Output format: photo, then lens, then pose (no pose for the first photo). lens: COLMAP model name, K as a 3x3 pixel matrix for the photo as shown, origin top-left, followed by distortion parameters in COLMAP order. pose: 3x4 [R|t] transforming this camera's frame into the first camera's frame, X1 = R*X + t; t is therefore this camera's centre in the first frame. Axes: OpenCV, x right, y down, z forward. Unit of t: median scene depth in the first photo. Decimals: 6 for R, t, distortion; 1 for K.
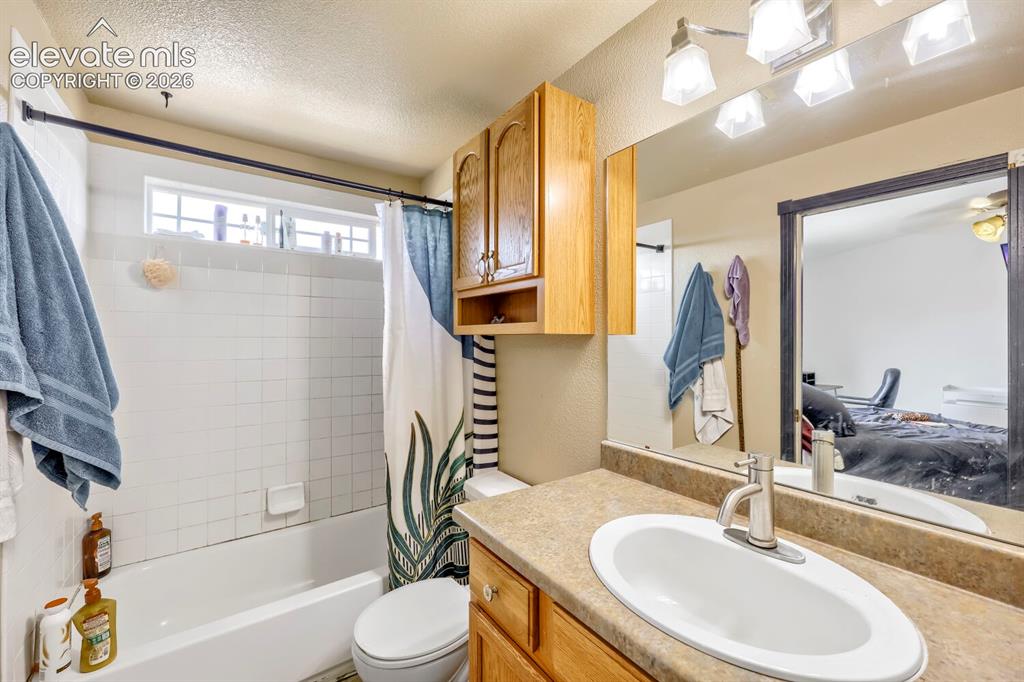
lens RADIAL K [[415.7, 0, 513.7], [0, 415.7, 339.9], [0, 0, 1]] dist [-0.002292, -0.000063]
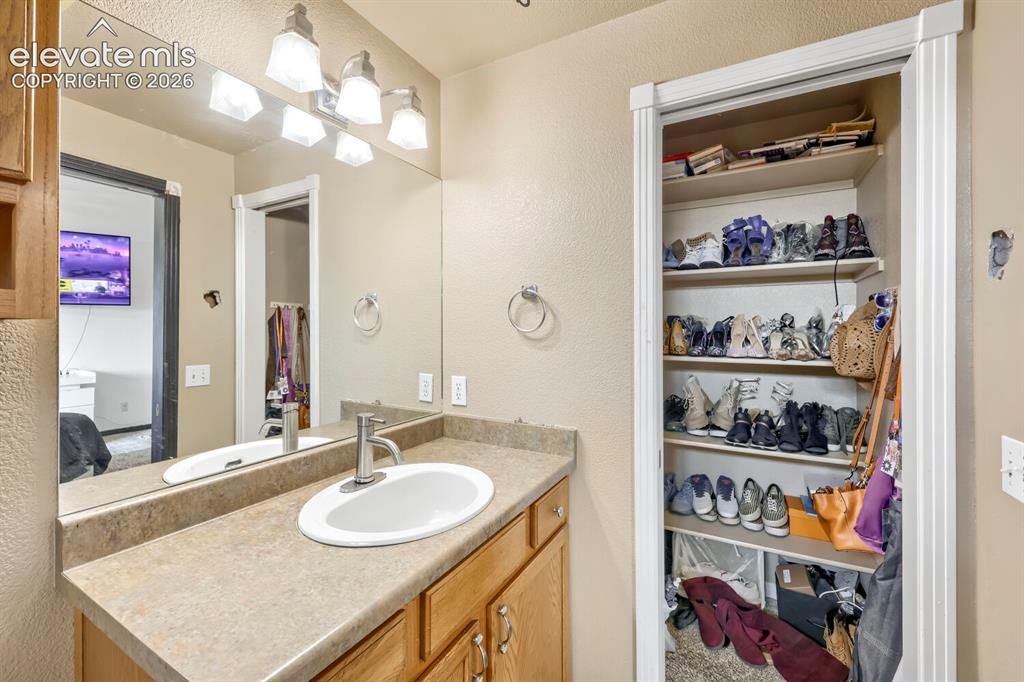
lens RADIAL K [[415.7, 0, 514.9], [0, 415.7, 330.2], [0, 0, 1]] dist [-0.002292, -0.000063]
pose [[-0.426163, -0.007280, 0.904617, -0.634809], [-0.004925, 0.999971, 0.005727, -0.007158], [-0.904633, -0.002015, -0.426187, 0.868964]]
